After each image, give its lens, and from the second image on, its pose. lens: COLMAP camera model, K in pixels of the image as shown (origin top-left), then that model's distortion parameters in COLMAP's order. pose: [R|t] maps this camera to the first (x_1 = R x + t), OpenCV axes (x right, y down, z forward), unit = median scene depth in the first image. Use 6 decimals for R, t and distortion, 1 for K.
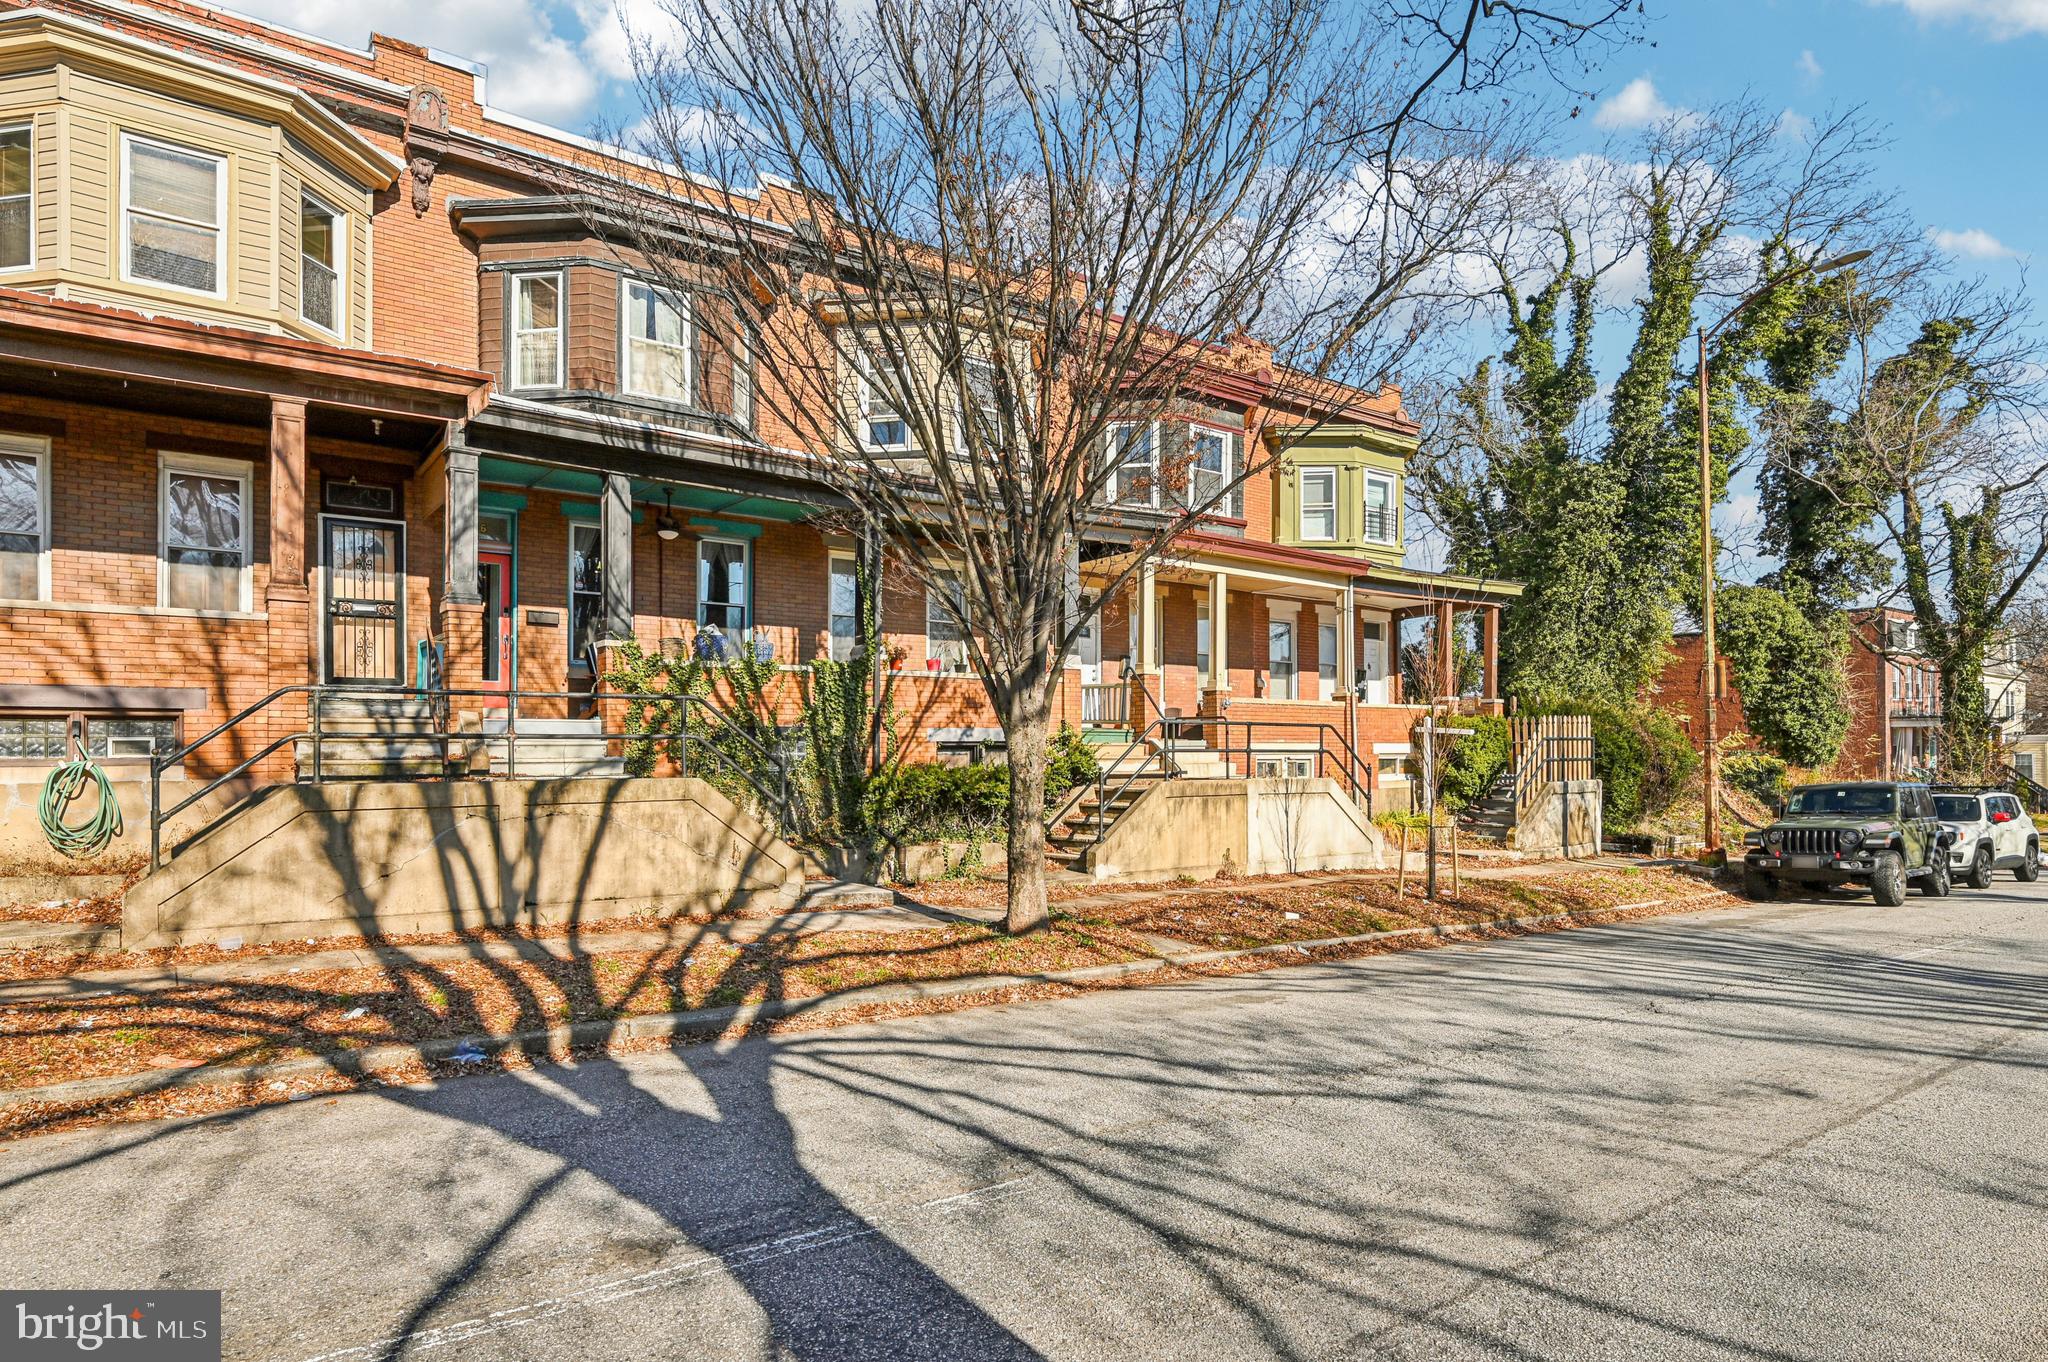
lens RADIAL K [[1148.2, 0, 1019.7], [0, 1148.2, 753.7], [0, 0, 1]] dist [-0.002780, 0.000049]
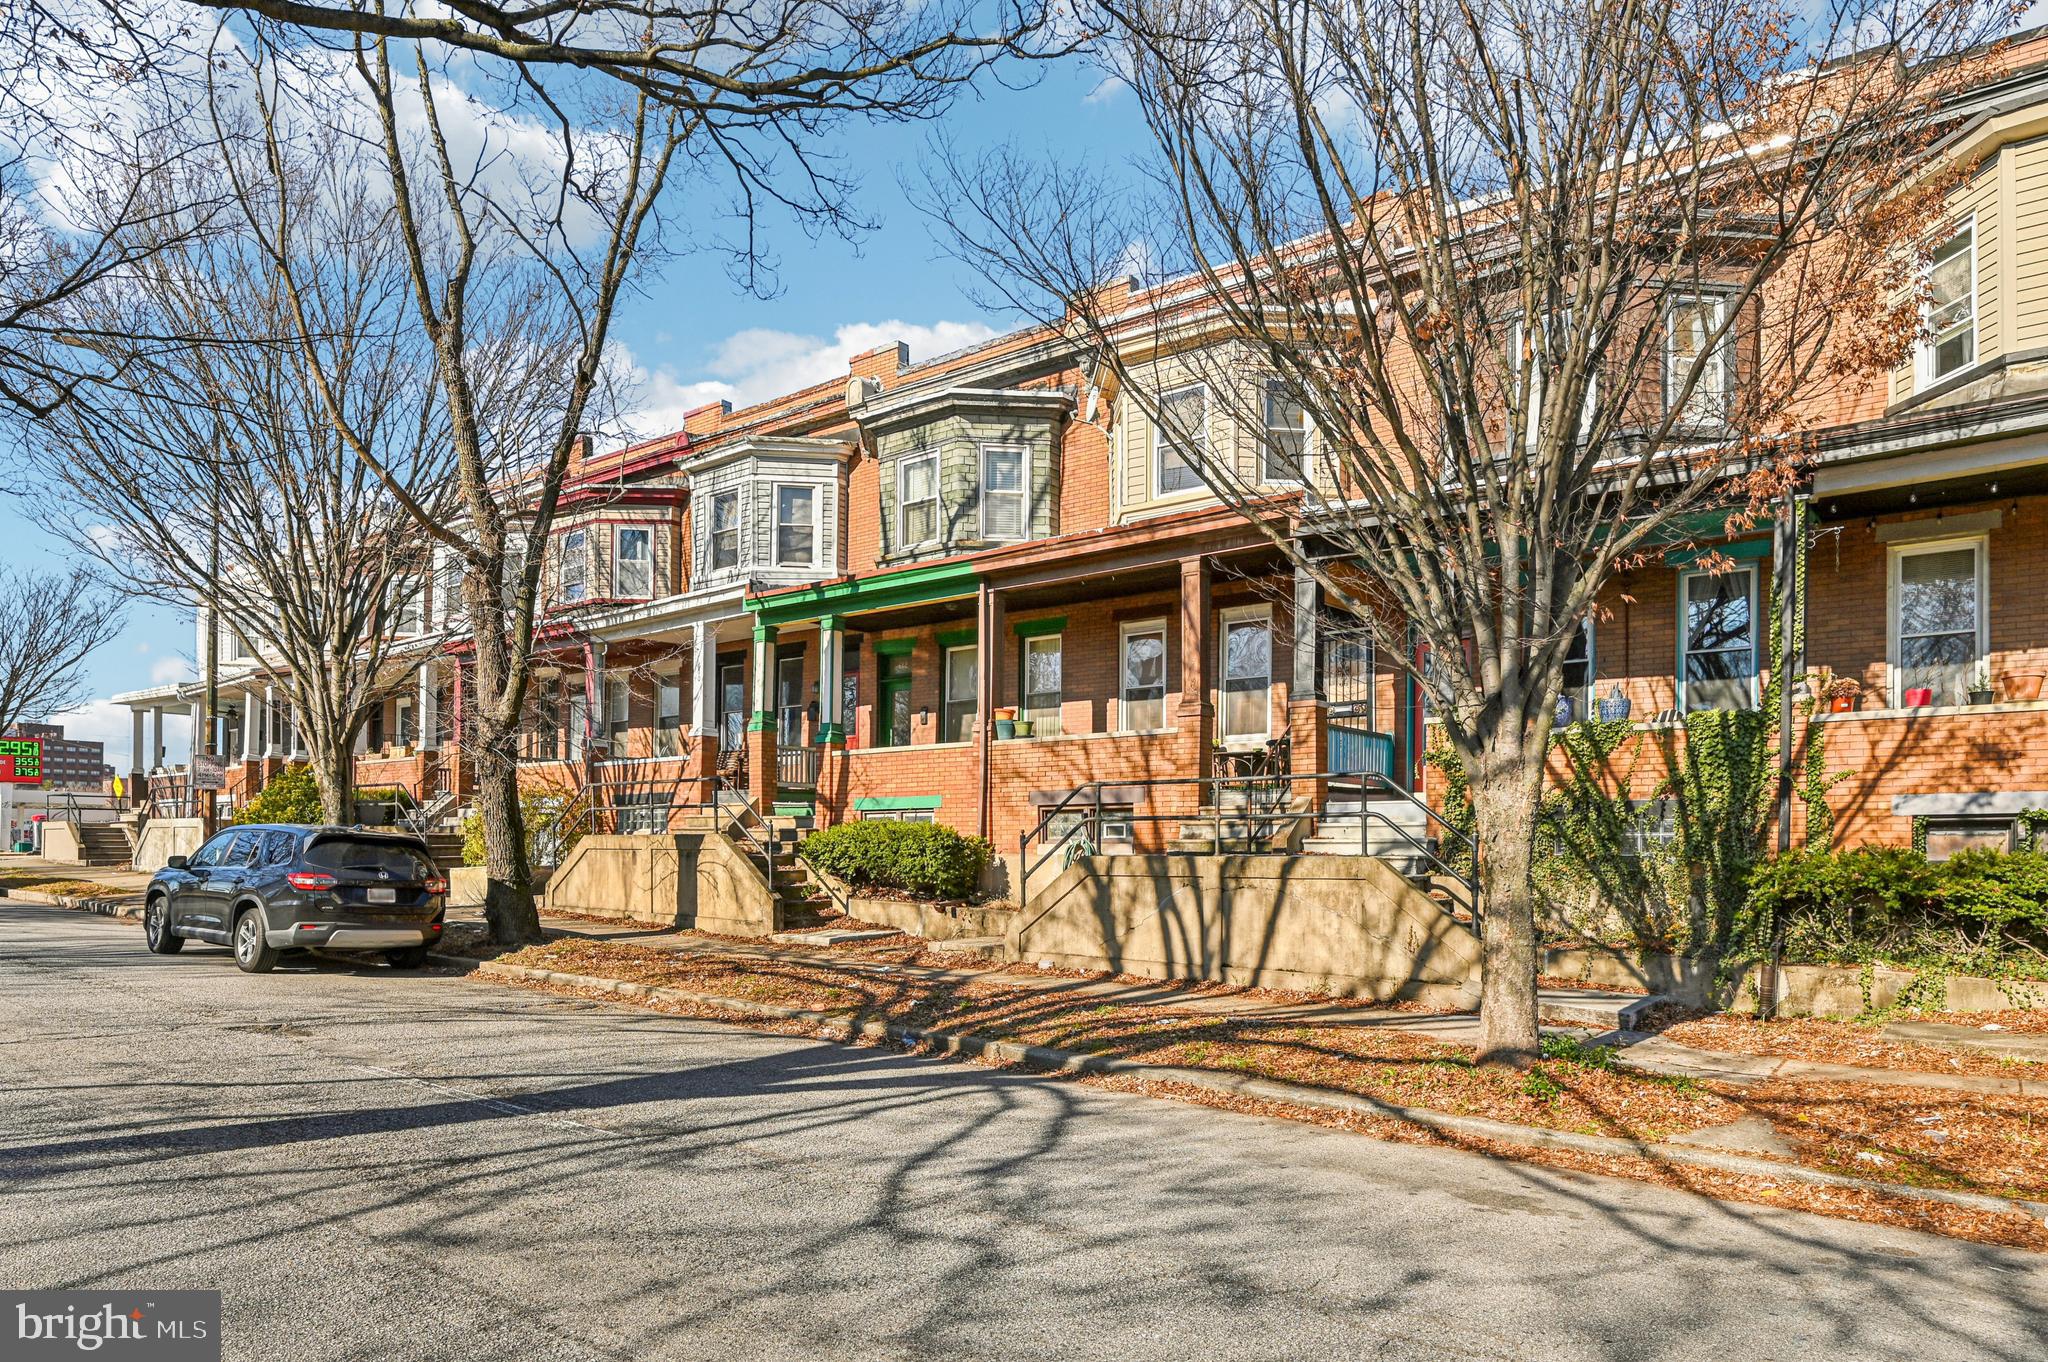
lens RADIAL K [[1244.7, 0, 1056.9], [0, 1244.7, 838.2], [0, 0, 1]] dist [-0.000166, 0.001014]
pose [[0.281177, -0.005893, -0.959638, 0.596626], [-0.006635, 0.999945, -0.008084, 0.014438], [0.959633, 0.008641, 0.281122, 0.423079]]
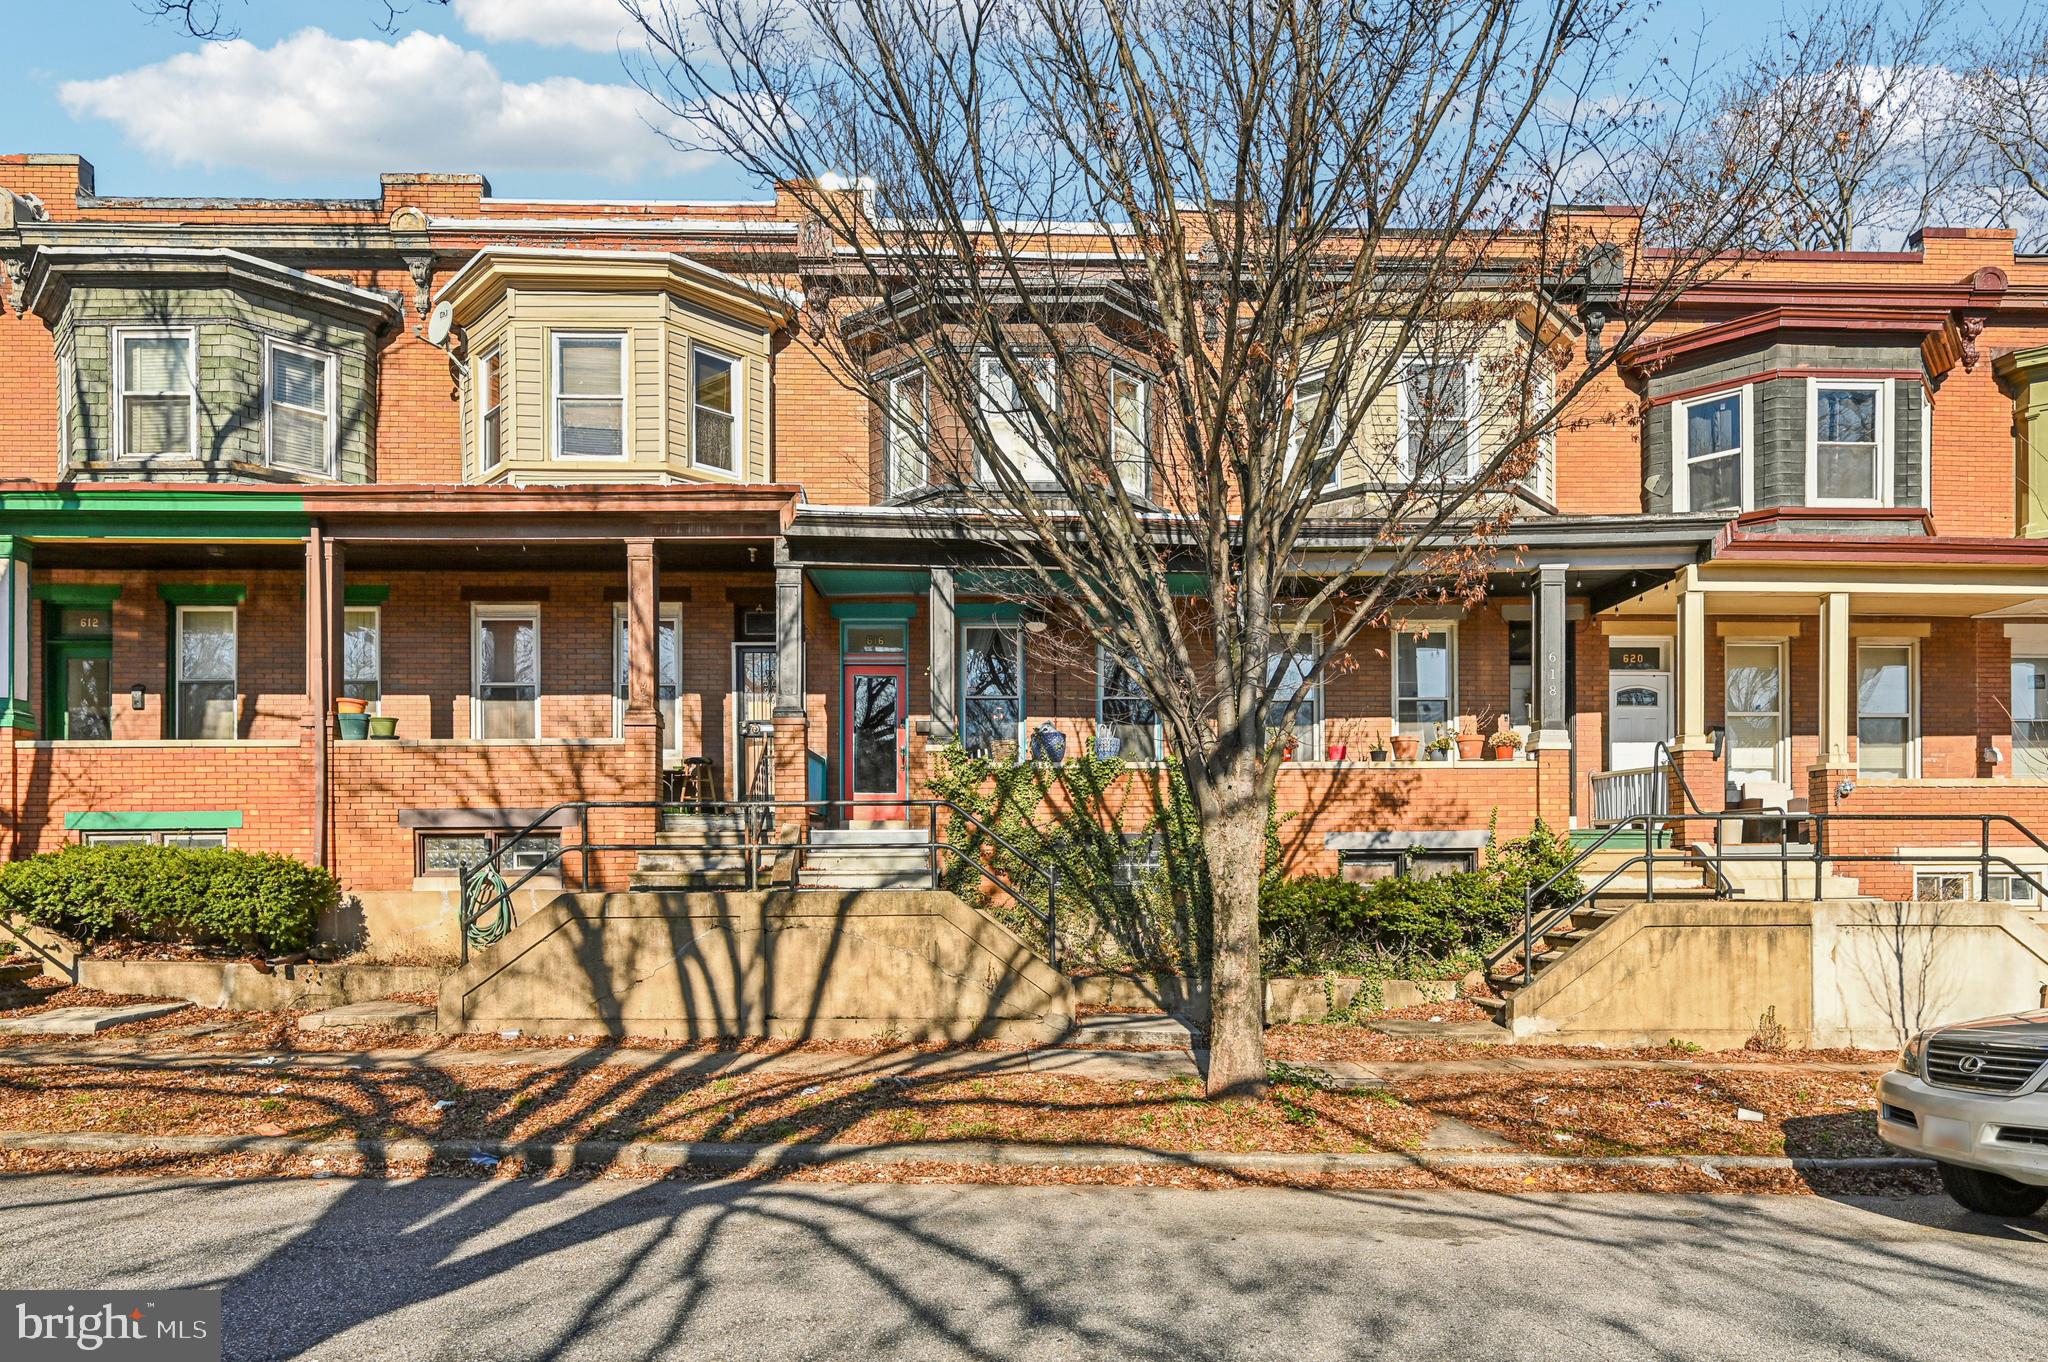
lens RADIAL K [[1257.7, 0, 1027.7], [0, 1257.7, 874.2], [0, 0, 1]] dist [-0.002884, -0.000641]
pose [[0.822178, -0.000098, -0.569230, 0.313968], [0.001695, 0.999996, 0.002276, 0.005230], [0.569227, -0.002836, 0.822175, 0.205635]]
